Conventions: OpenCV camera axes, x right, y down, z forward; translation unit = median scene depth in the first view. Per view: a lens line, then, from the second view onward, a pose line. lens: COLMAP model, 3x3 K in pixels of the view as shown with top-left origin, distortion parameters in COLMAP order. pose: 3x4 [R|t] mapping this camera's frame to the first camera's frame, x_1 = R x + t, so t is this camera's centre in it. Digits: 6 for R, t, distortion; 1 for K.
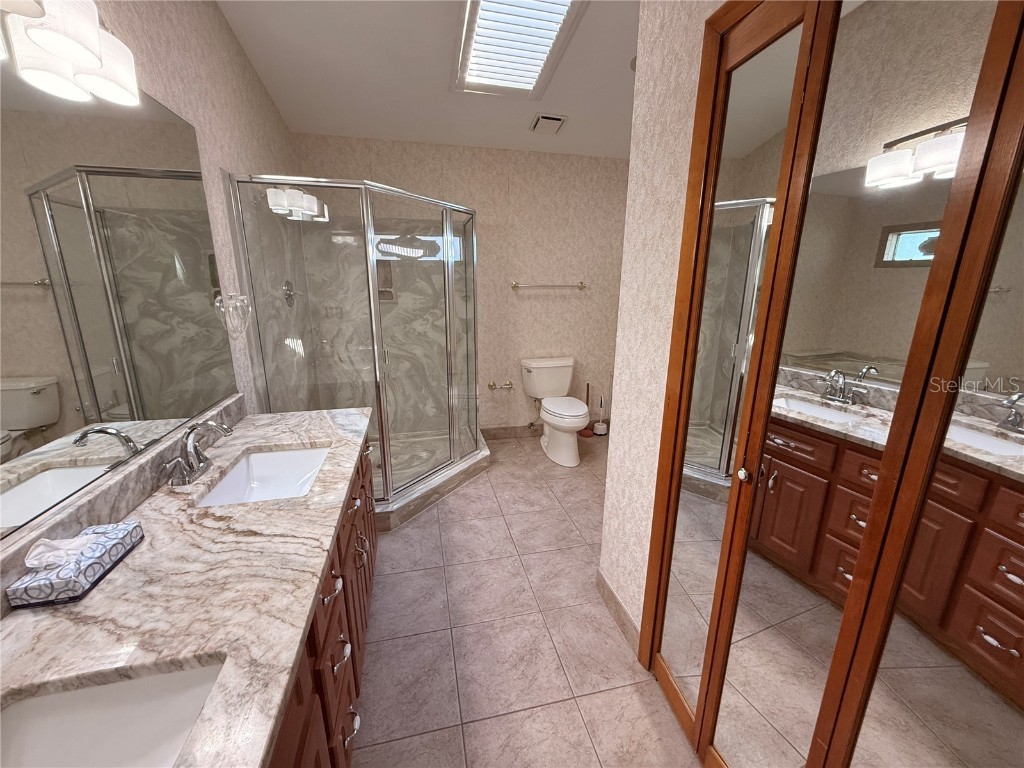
lens RADIAL K [[408.5, 0, 513.6], [0, 408.5, 384.1], [0, 0, 1]] dist [0.000011, 0.000261]
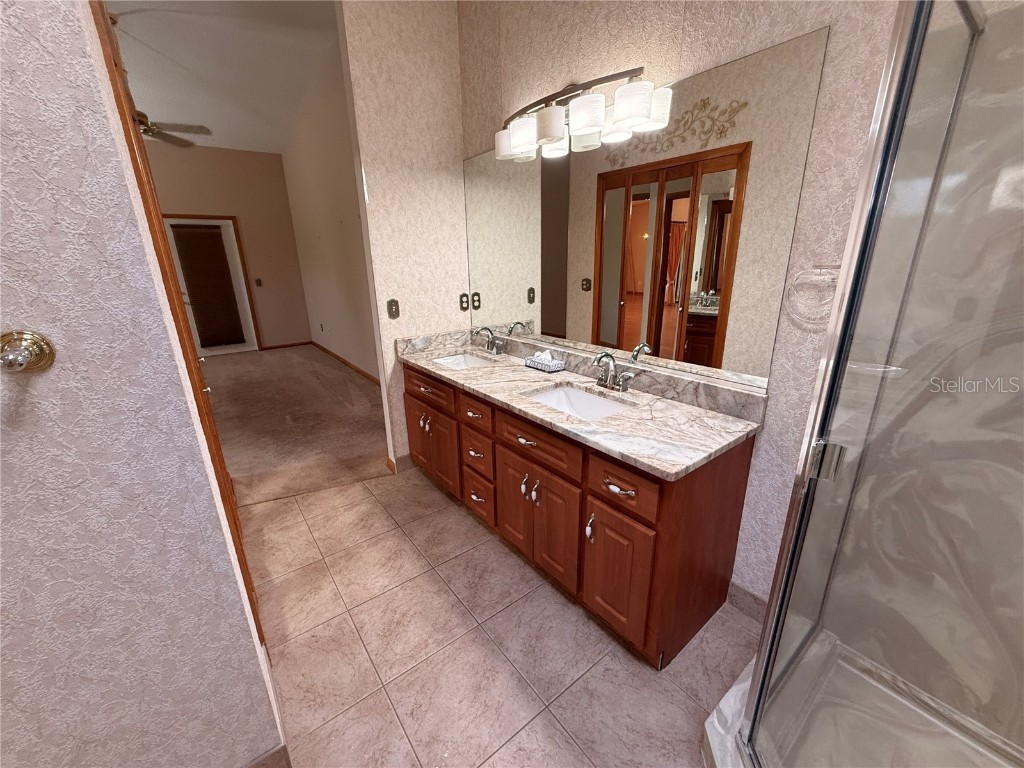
lens RADIAL K [[408.5, 0, 510.0], [0, 408.5, 384.8], [0, 0, 1]] dist [0.000011, 0.000261]
pose [[-0.914196, 0.133132, -0.382782, 0.078663], [-0.085567, 0.859806, 0.503401, -0.397607], [0.396136, 0.492961, -0.774639, 1.618854]]
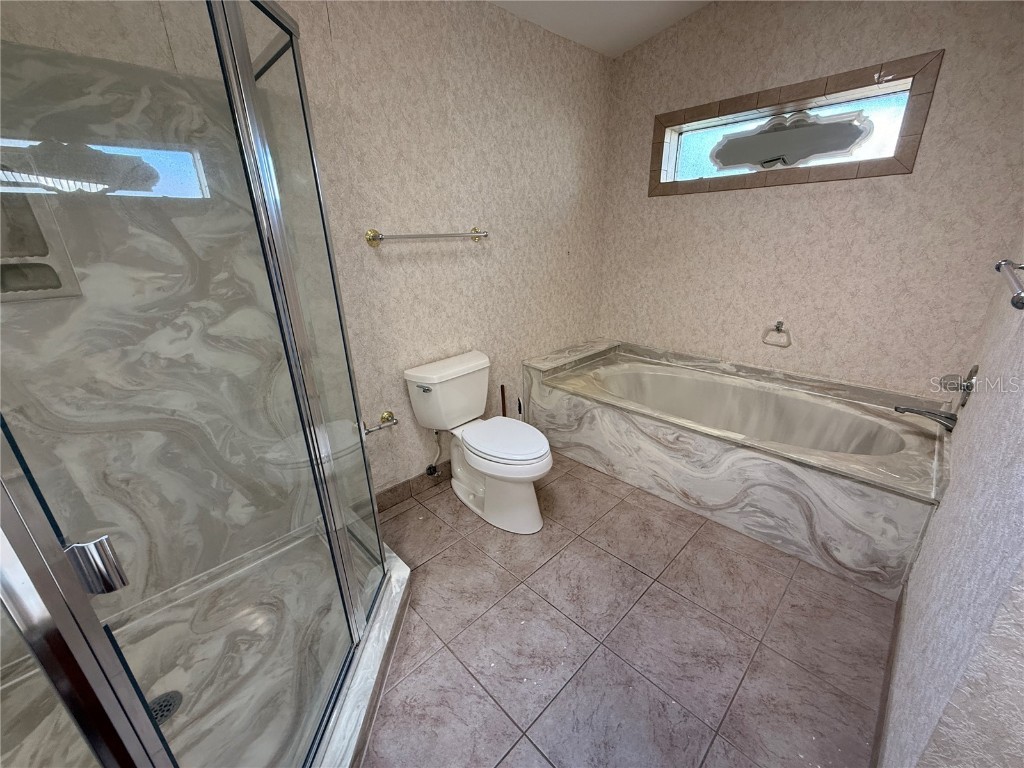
lens RADIAL K [[408.5, 0, 510.8], [0, 408.5, 384.0], [0, 0, 1]] dist [0.000011, 0.000261]
pose [[0.860570, -0.203052, 0.467108, -0.127566], [0.154754, 0.977980, 0.140020, -0.103359], [-0.485254, -0.048211, 0.873043, 0.447307]]
